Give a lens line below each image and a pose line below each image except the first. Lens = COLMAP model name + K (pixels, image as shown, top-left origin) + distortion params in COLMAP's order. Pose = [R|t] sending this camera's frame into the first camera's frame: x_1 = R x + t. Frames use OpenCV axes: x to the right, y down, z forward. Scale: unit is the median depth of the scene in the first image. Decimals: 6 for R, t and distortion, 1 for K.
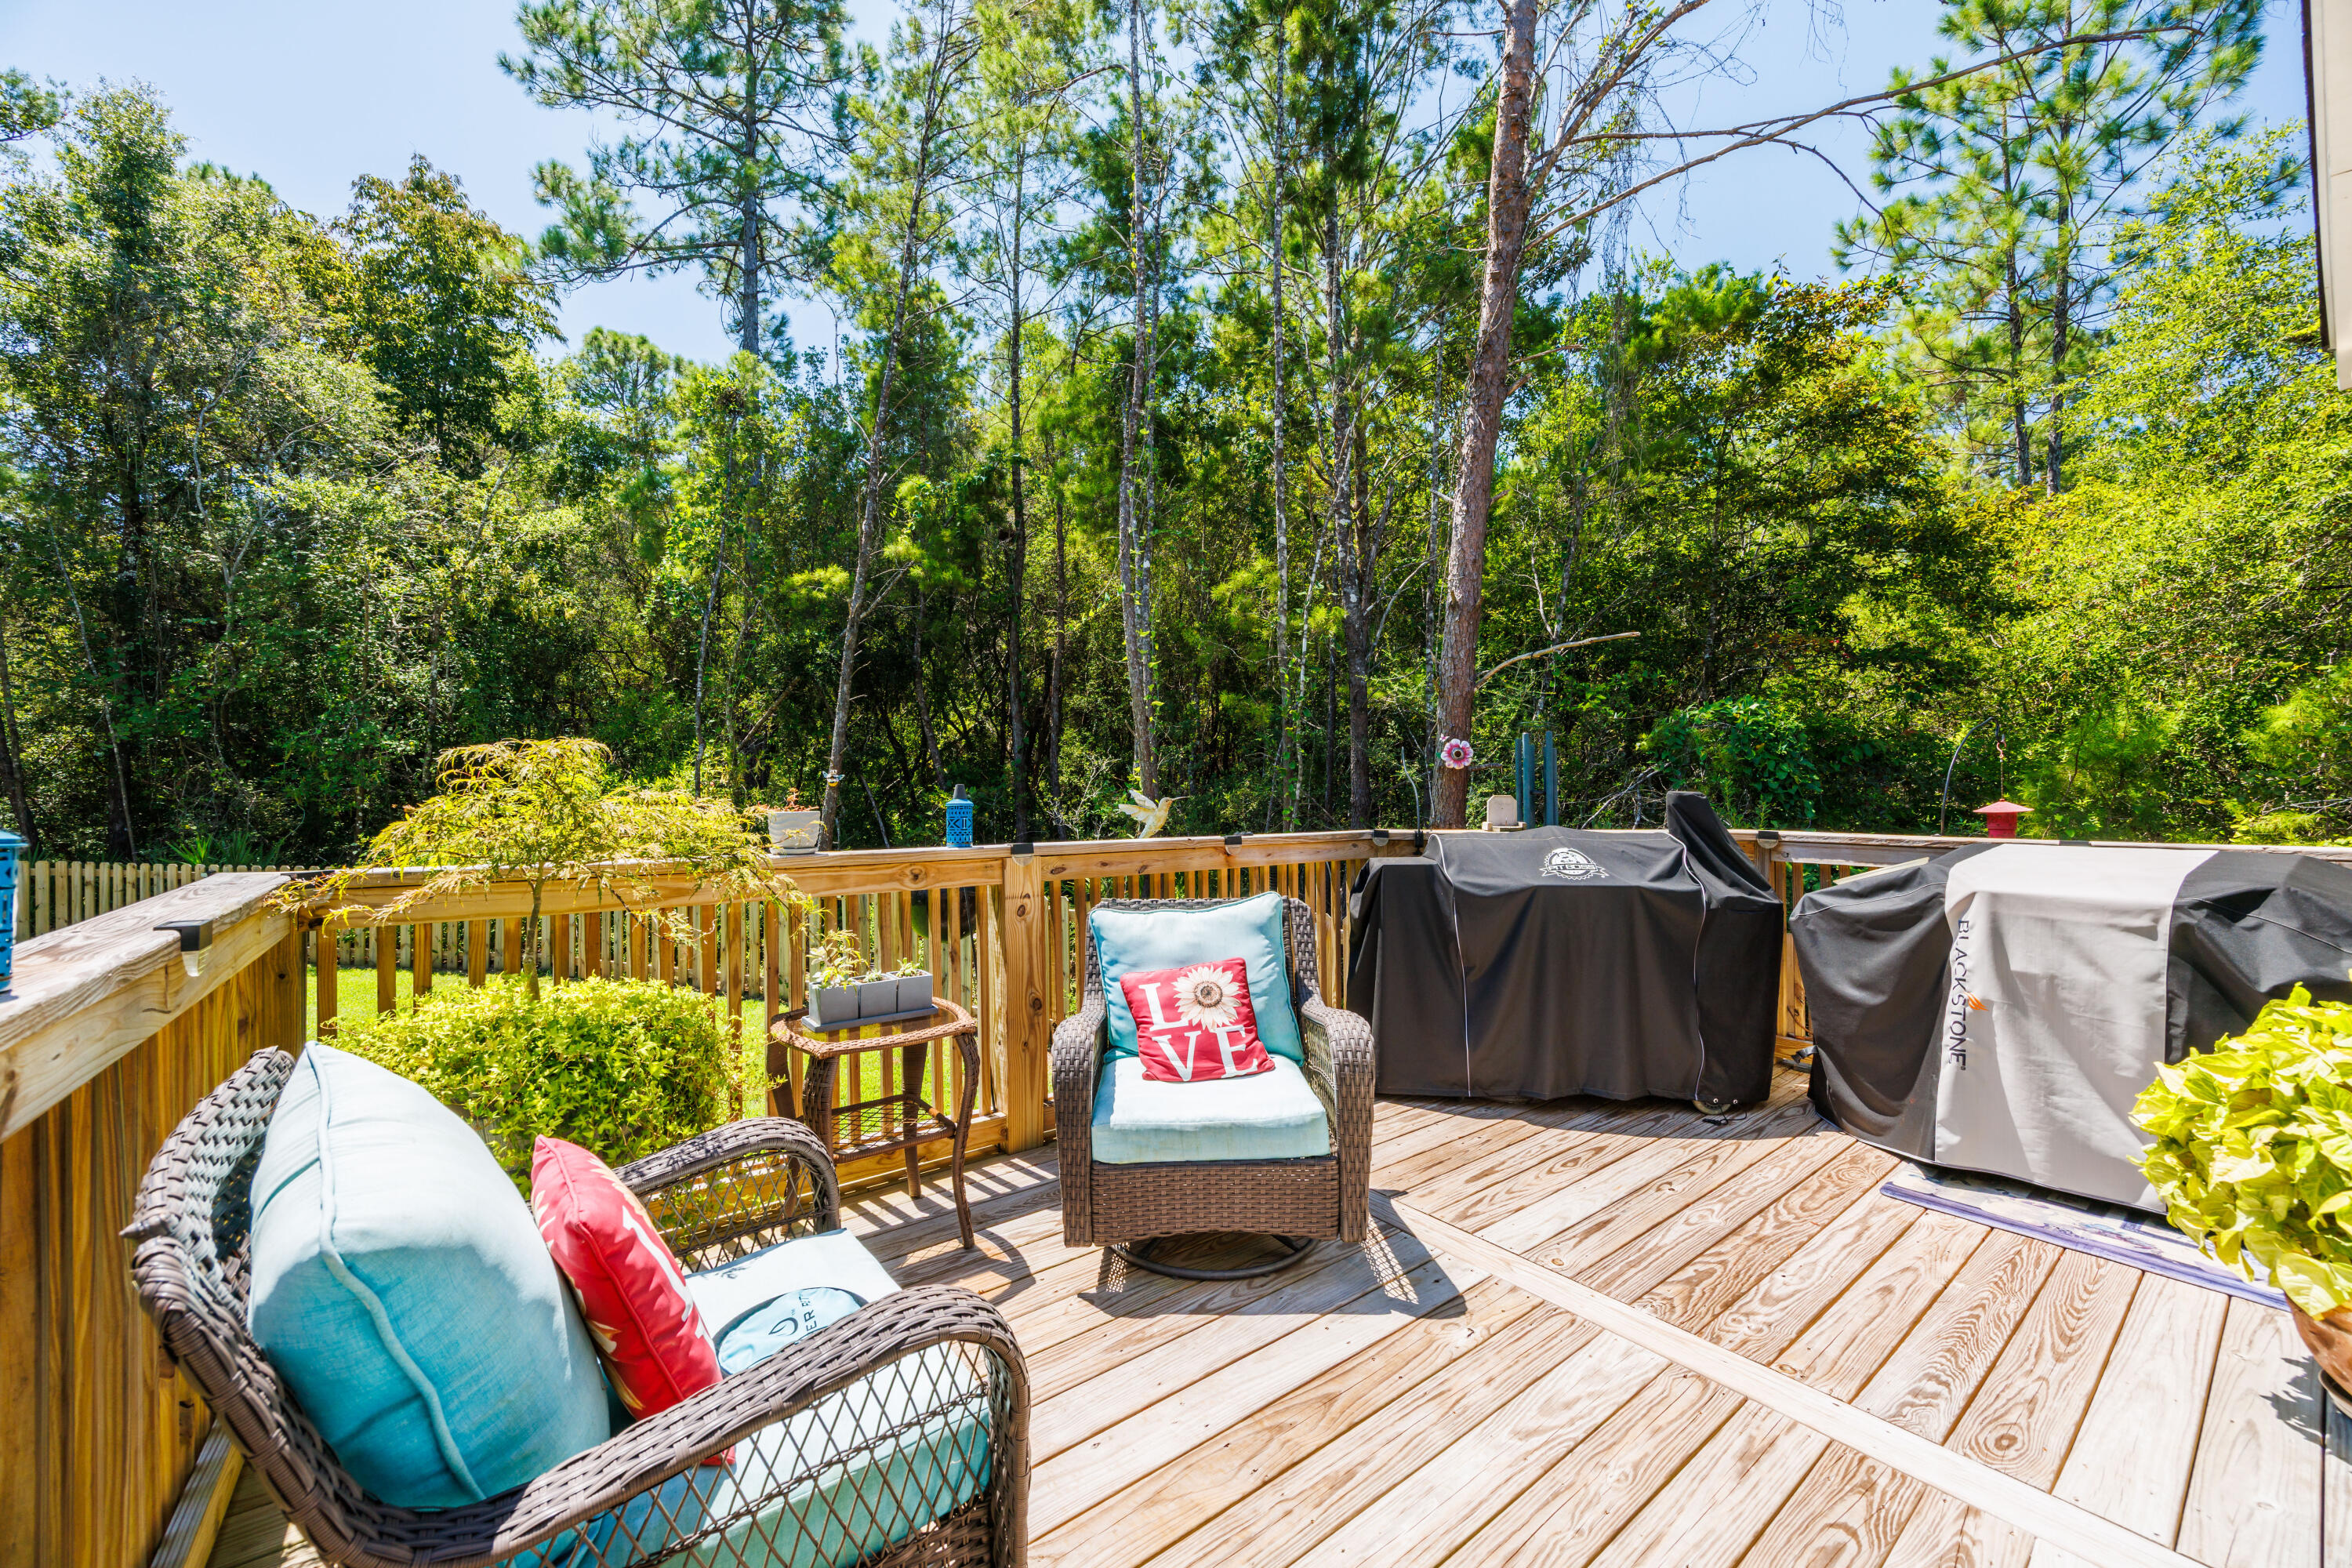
lens RADIAL K [[908.8, 0, 1162.4], [0, 908.8, 787.3], [0, 0, 1]] dist [-0.003728, -0.001437]
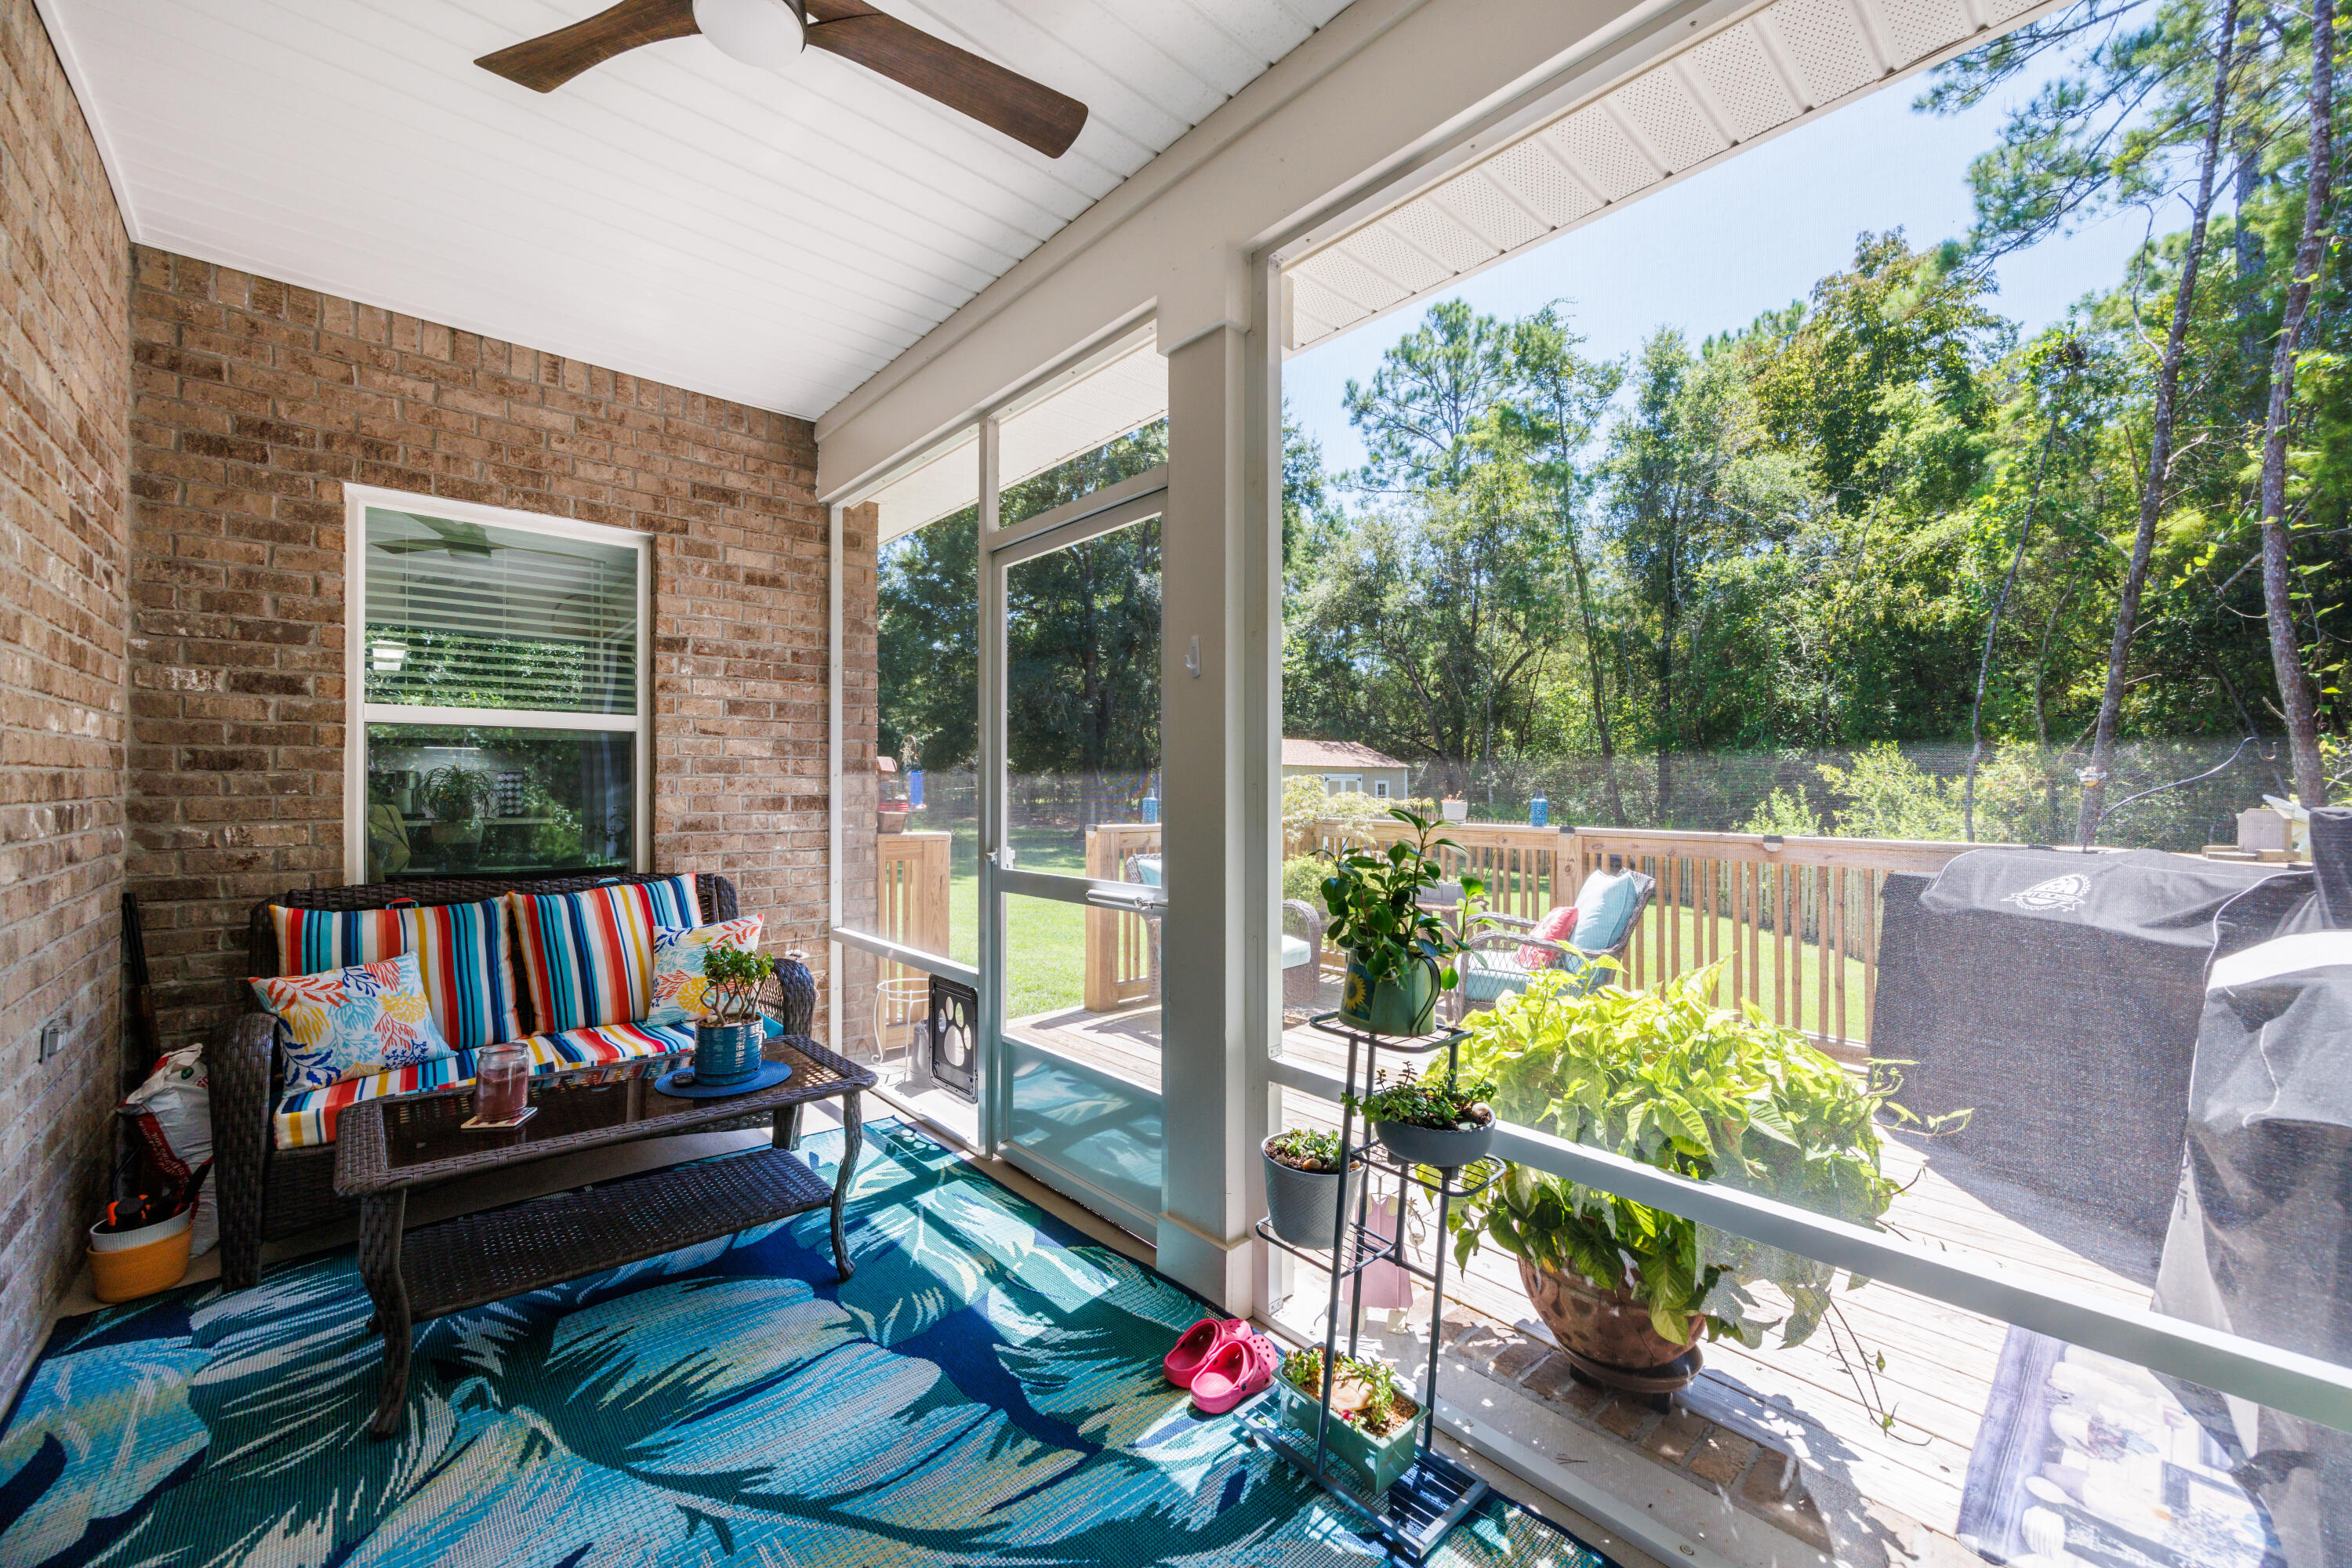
lens RADIAL K [[908.8, 0, 1170.4], [0, 908.8, 783.0], [0, 0, 1]] dist [-0.003728, -0.001437]
pose [[0.076877, -0.002630, -0.997037, 0.378975], [0.003345, 0.999992, -0.002380, -0.003728], [0.997035, -0.003152, 0.076885, 0.050304]]
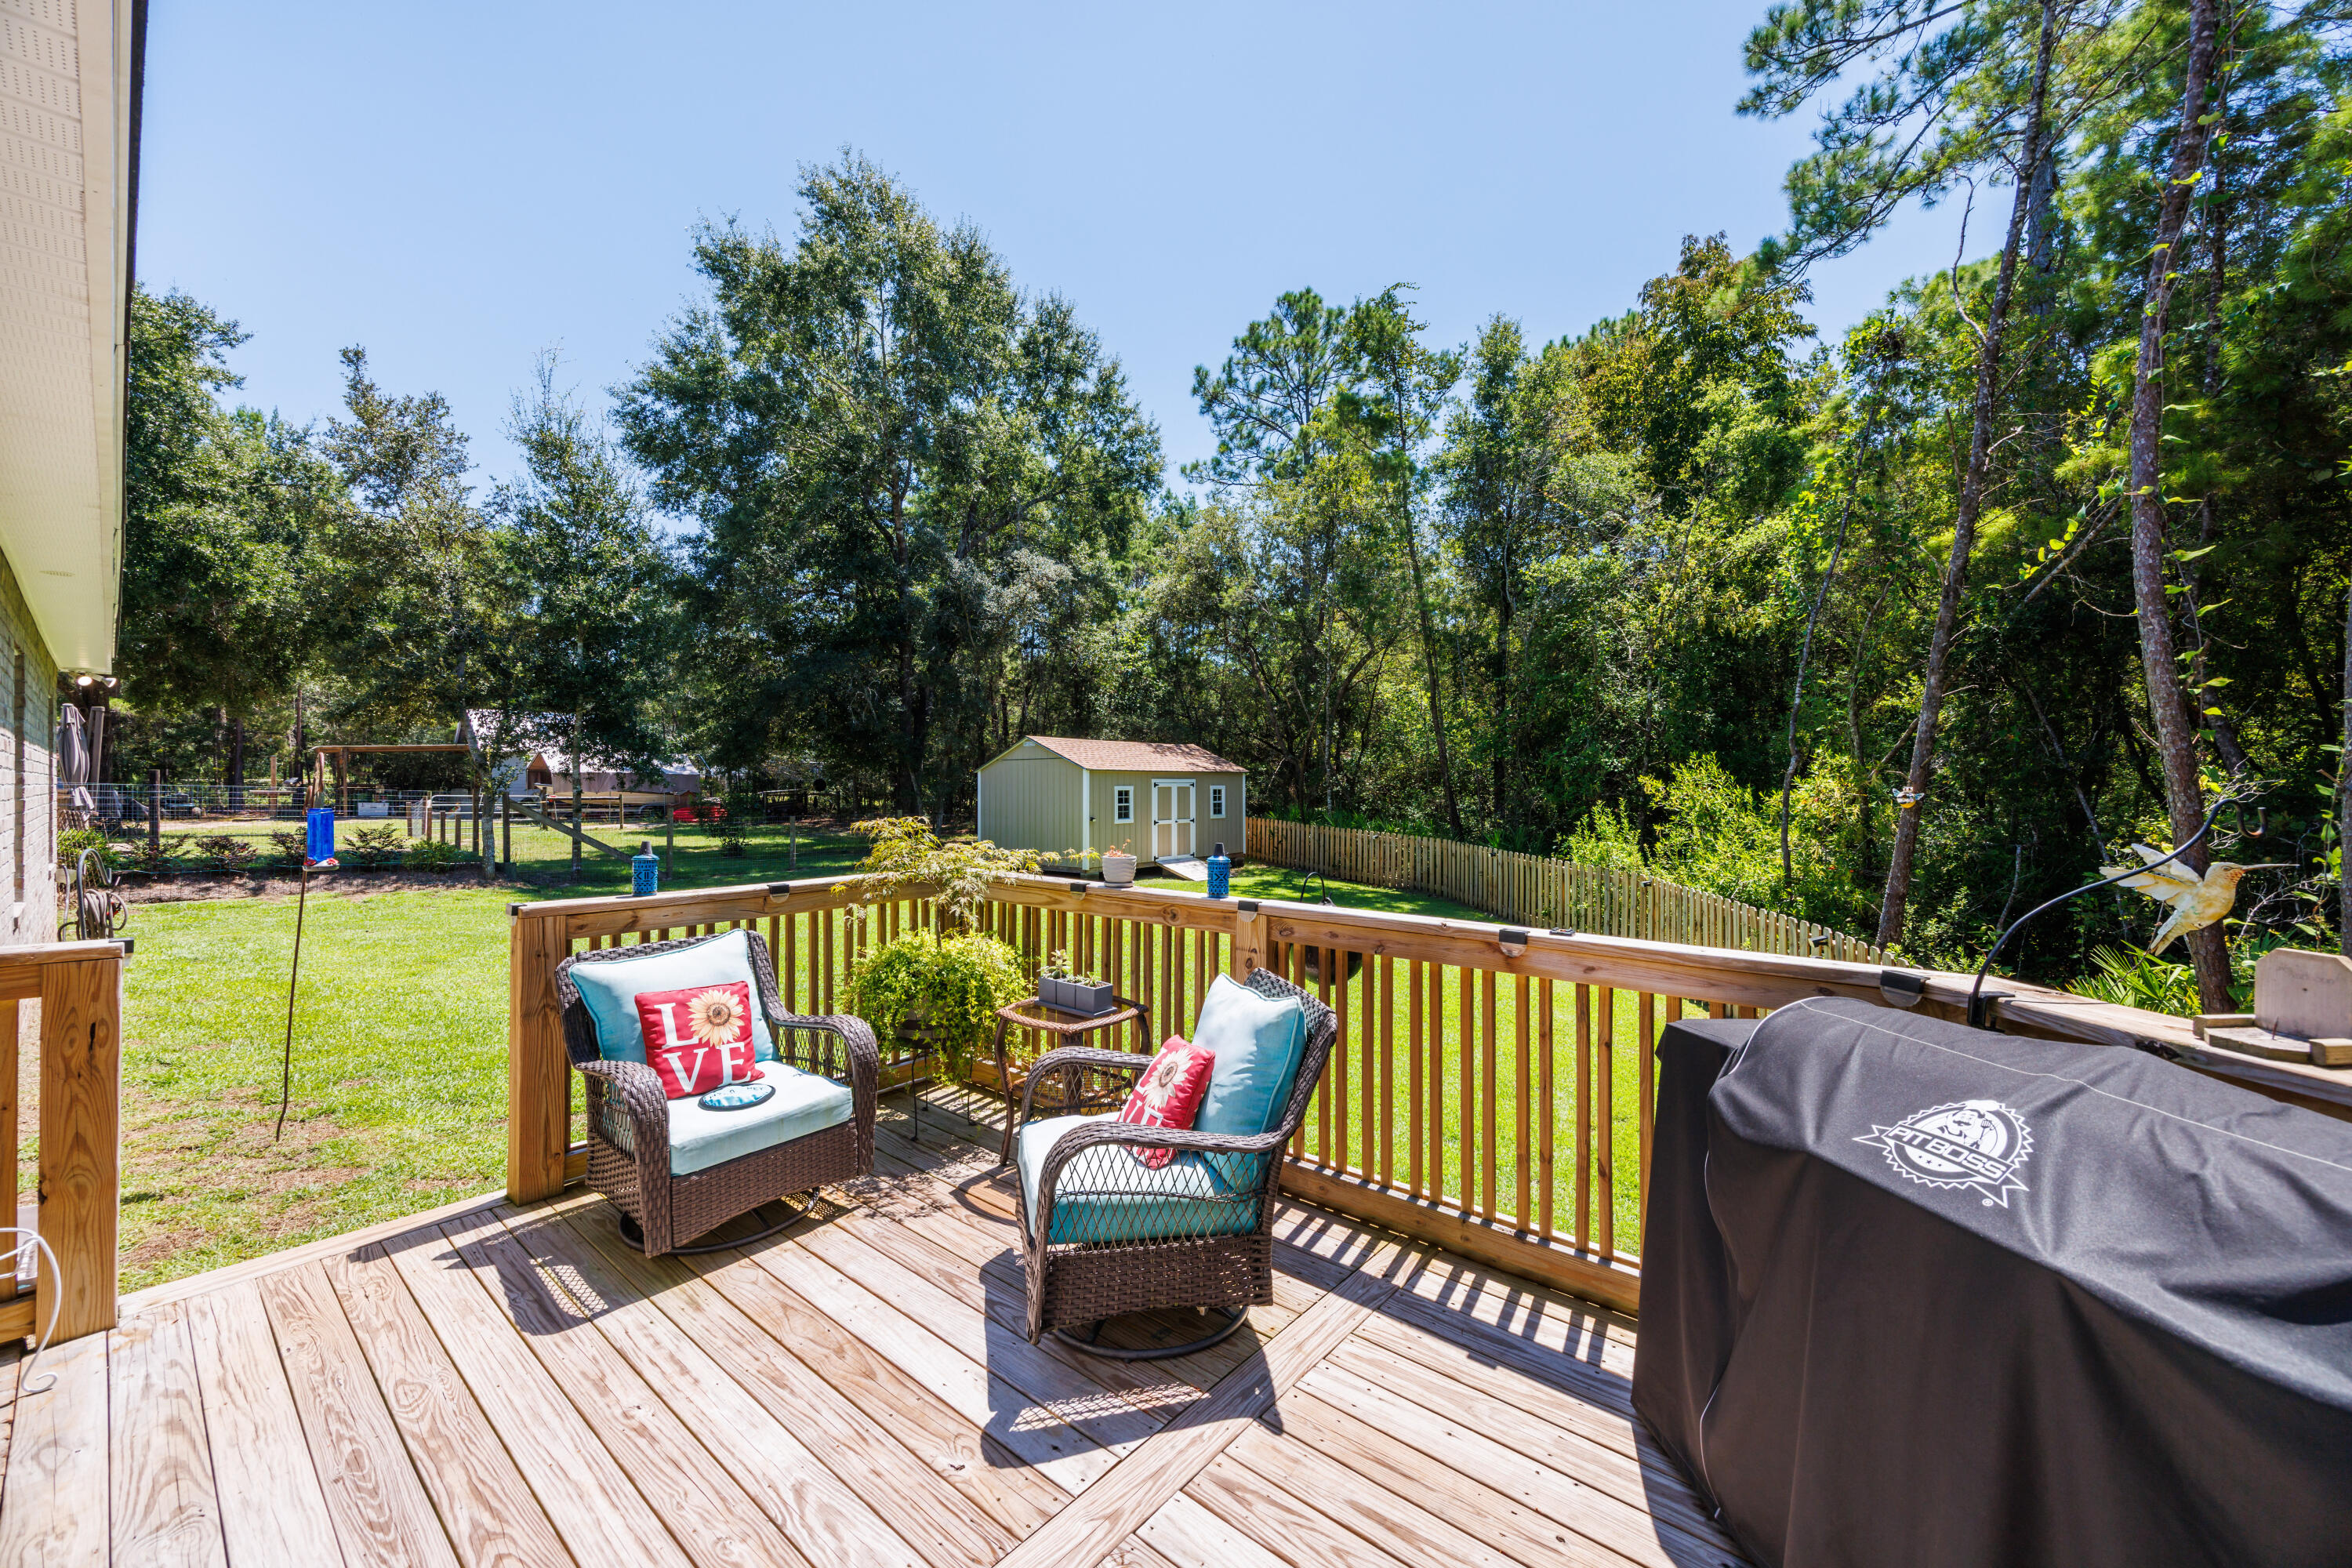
lens RADIAL K [[908.8, 0, 1166.5], [0, 908.8, 783.1], [0, 0, 1]] dist [-0.003728, -0.001437]
pose [[0.201754, 0.001212, -0.979436, 0.241694], [0.001925, 0.999997, 0.001634, -0.021641], [0.979434, -0.002215, 0.201751, 0.188570]]
